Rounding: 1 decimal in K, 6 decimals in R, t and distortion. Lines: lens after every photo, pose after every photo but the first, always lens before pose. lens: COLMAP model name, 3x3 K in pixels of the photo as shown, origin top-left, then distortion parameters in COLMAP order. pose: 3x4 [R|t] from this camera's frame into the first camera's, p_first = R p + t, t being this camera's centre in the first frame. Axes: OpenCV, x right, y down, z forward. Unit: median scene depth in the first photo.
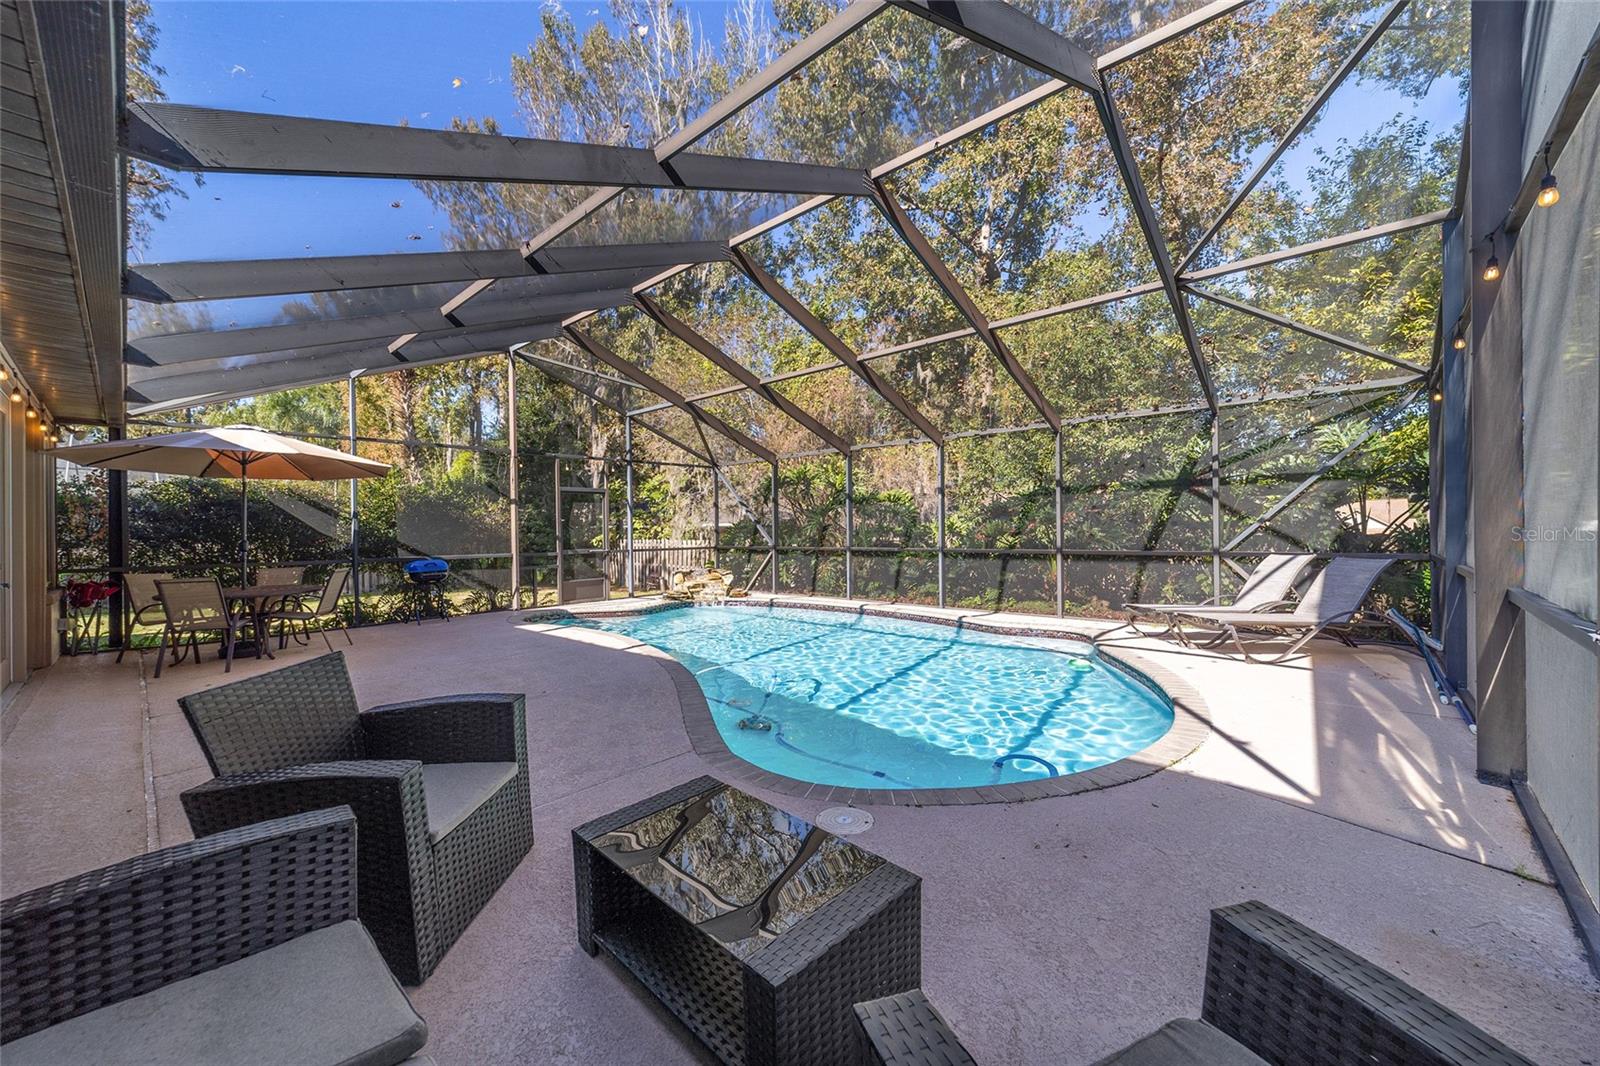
lens RADIAL K [[605.6, 0, 790.0], [0, 605.6, 529.0], [0, 0, 1]] dist [-0.017708, 0.008101]
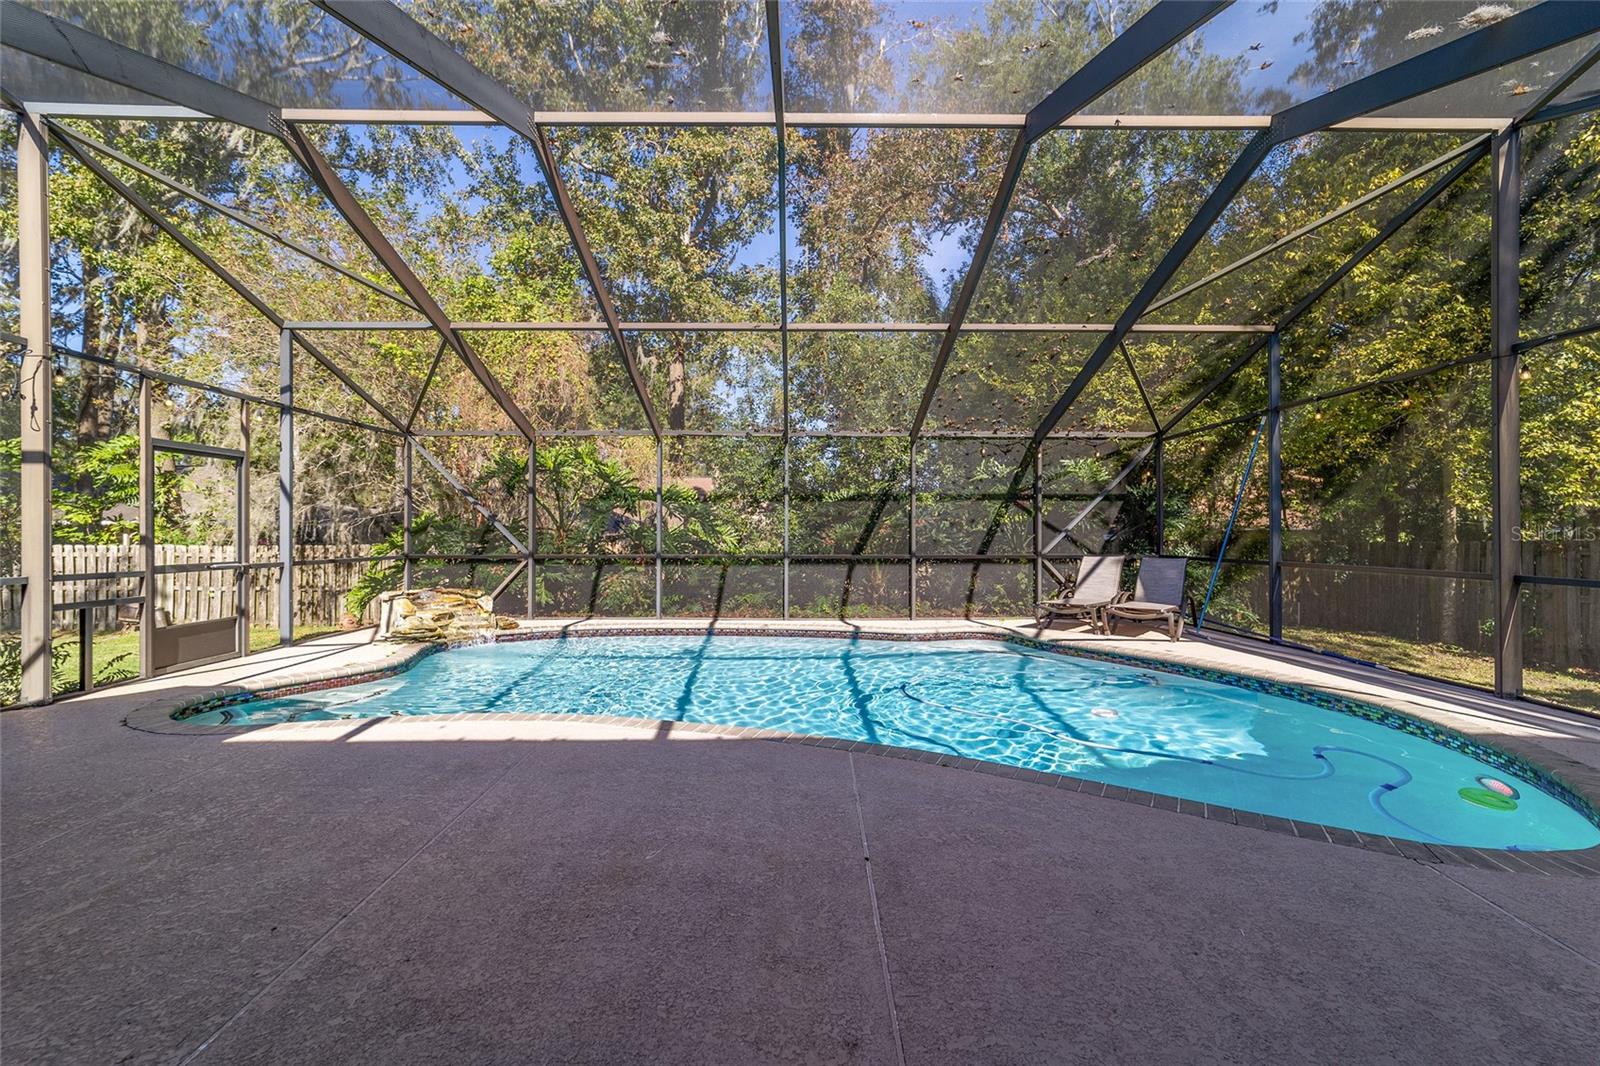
lens RADIAL K [[605.6, 0, 790.0], [0, 605.6, 529.0], [0, 0, 1]] dist [-0.017708, 0.008101]
pose [[0.736848, 0.017929, 0.675821, -0.332887], [-0.011661, 0.999837, -0.013810, 0.005645], [-0.675958, 0.002295, 0.736936, 0.292608]]
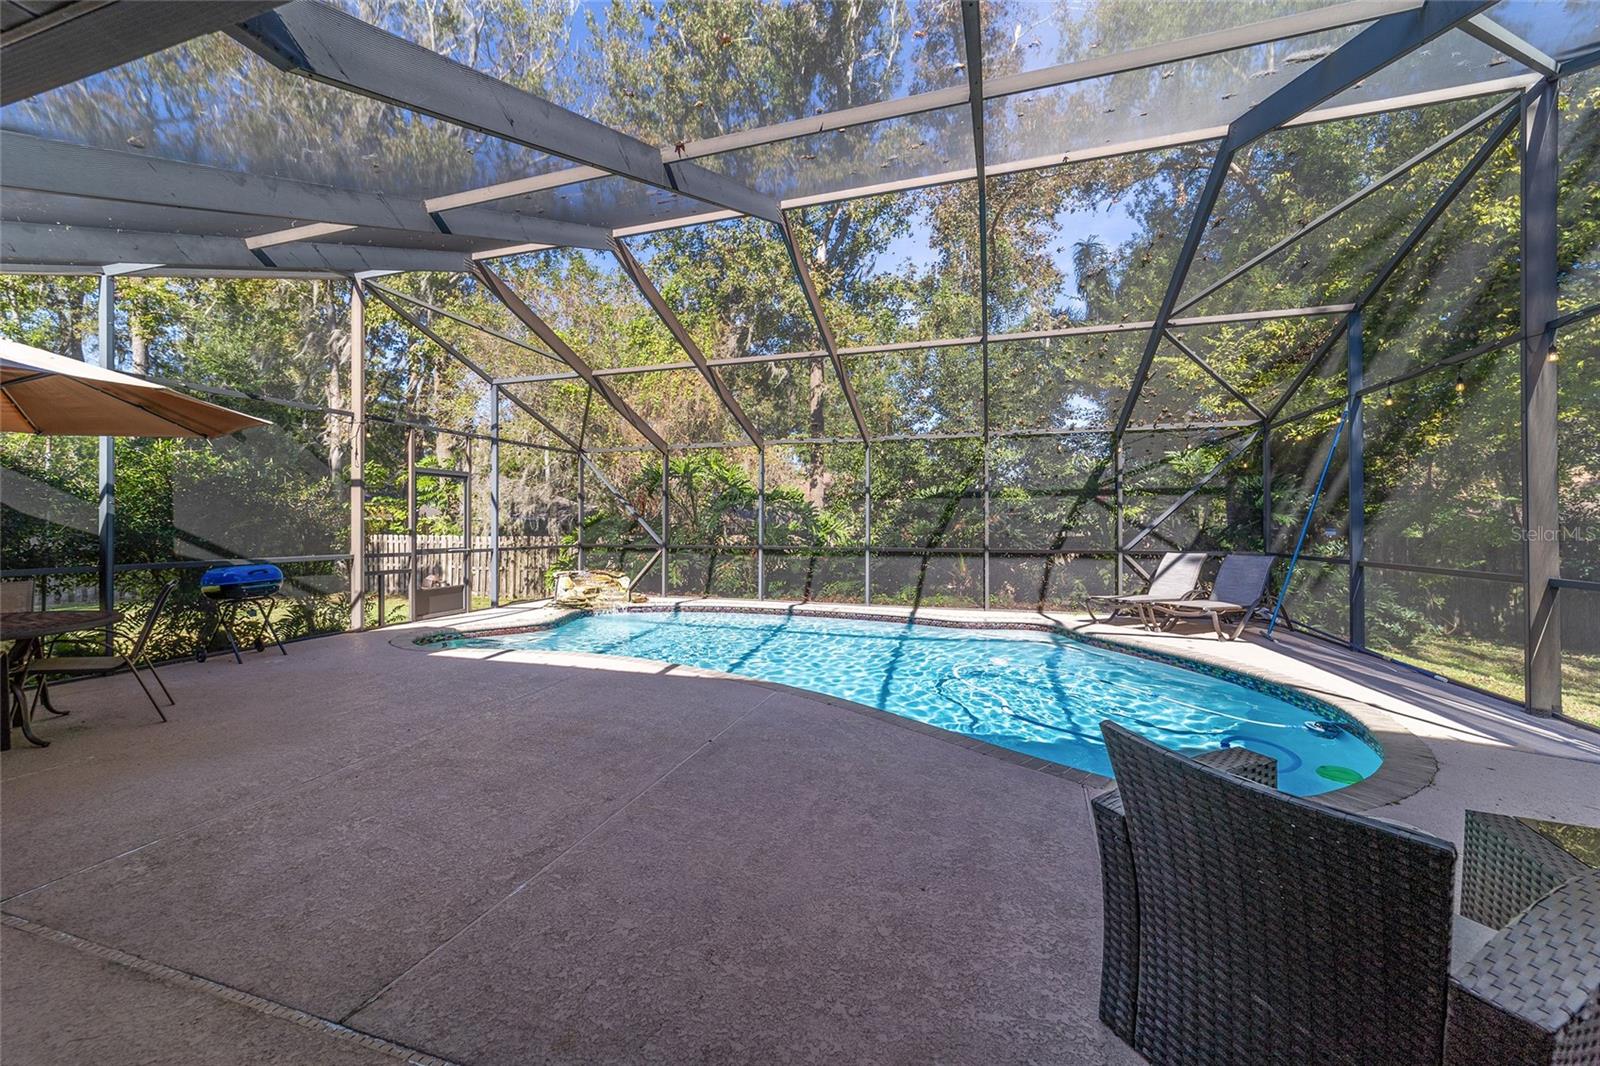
lens RADIAL K [[605.4, 0, 783.6], [0, 605.4, 519.5], [0, 0, 1]] dist [-0.018223, 0.008123]
pose [[0.912714, 0.017902, 0.408207, -0.269858], [-0.013807, 0.999820, -0.012978, 0.000661], [-0.408366, 0.006209, 0.912797, 0.114671]]
